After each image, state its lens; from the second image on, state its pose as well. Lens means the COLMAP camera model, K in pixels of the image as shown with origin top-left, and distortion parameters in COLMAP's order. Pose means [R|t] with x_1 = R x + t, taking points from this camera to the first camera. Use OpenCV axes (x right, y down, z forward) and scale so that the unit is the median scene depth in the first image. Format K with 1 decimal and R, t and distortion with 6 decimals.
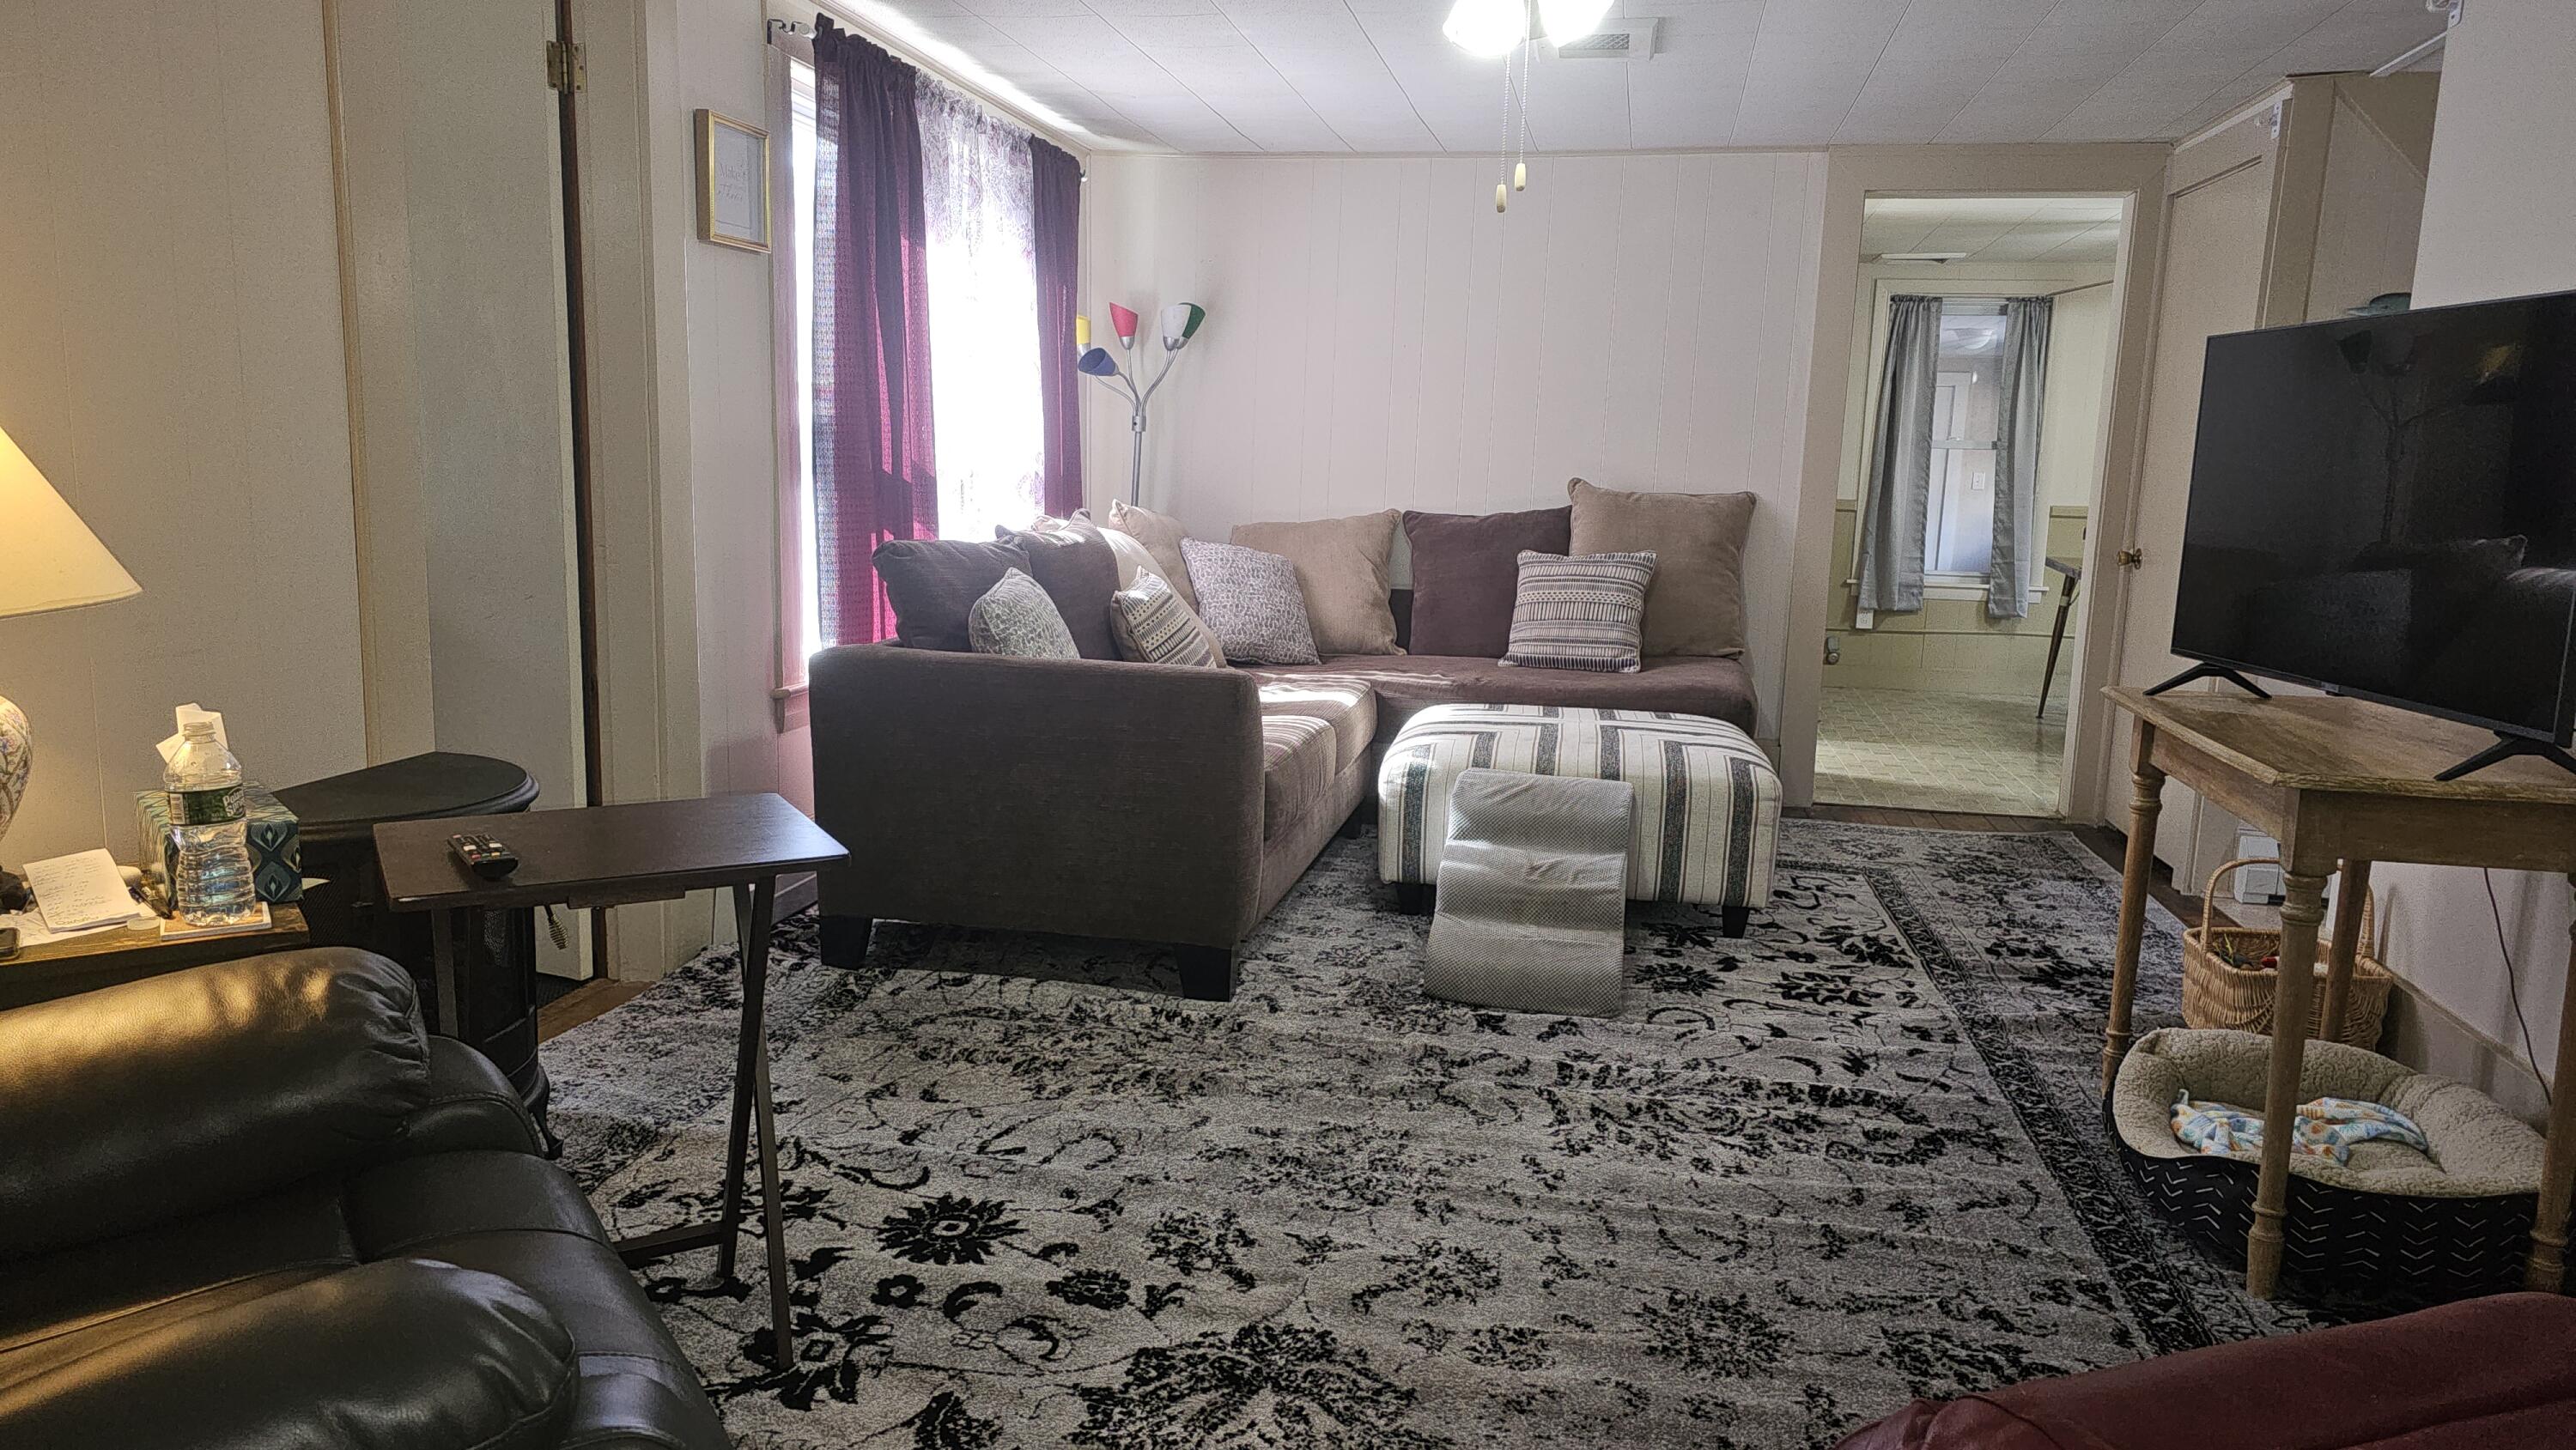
lens RADIAL K [[1716.9, 0, 1278.5], [0, 1716.9, 719.1], [0, 0, 1]] dist [0.040847, -0.007597]
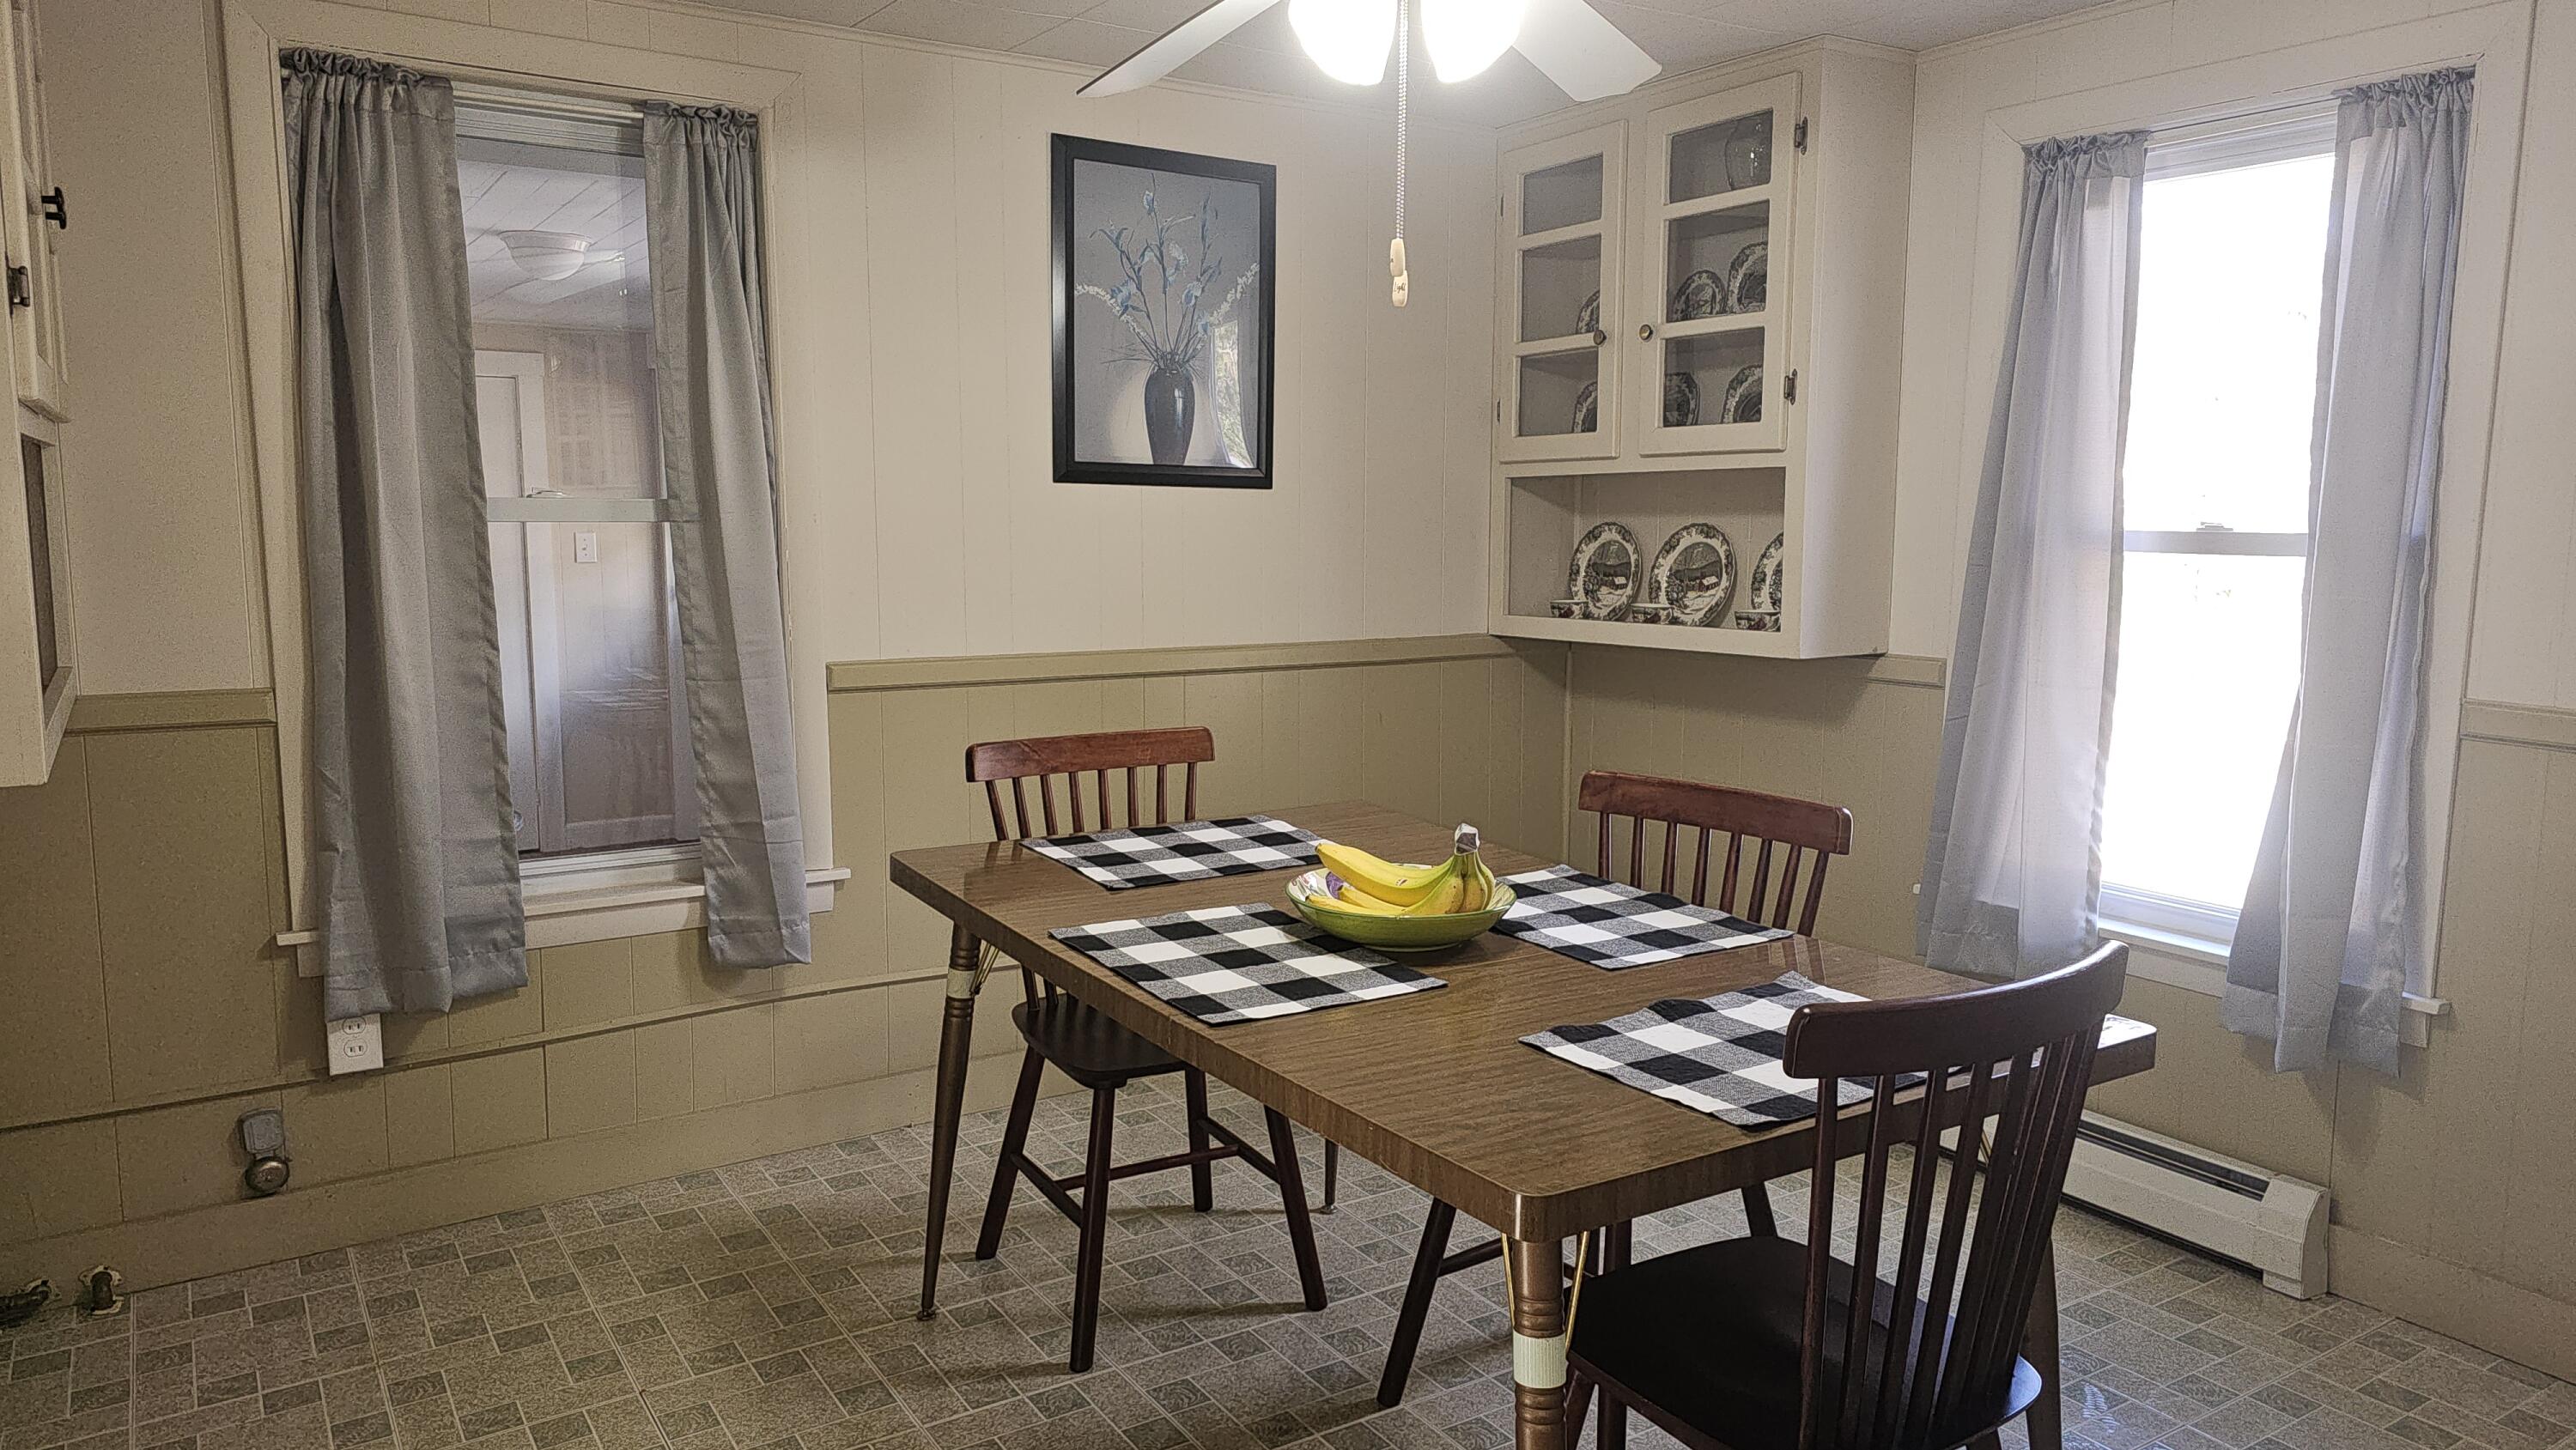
lens RADIAL K [[1716.9, 0, 1274.3], [0, 1716.9, 727.8], [0, 0, 1]] dist [0.040847, -0.007597]
pose [[0.715106, -0.116329, 0.689268, 0.245863], [0.128576, 0.991121, 0.033877, -0.107031], [-0.687089, 0.064398, 0.723714, 0.641460]]
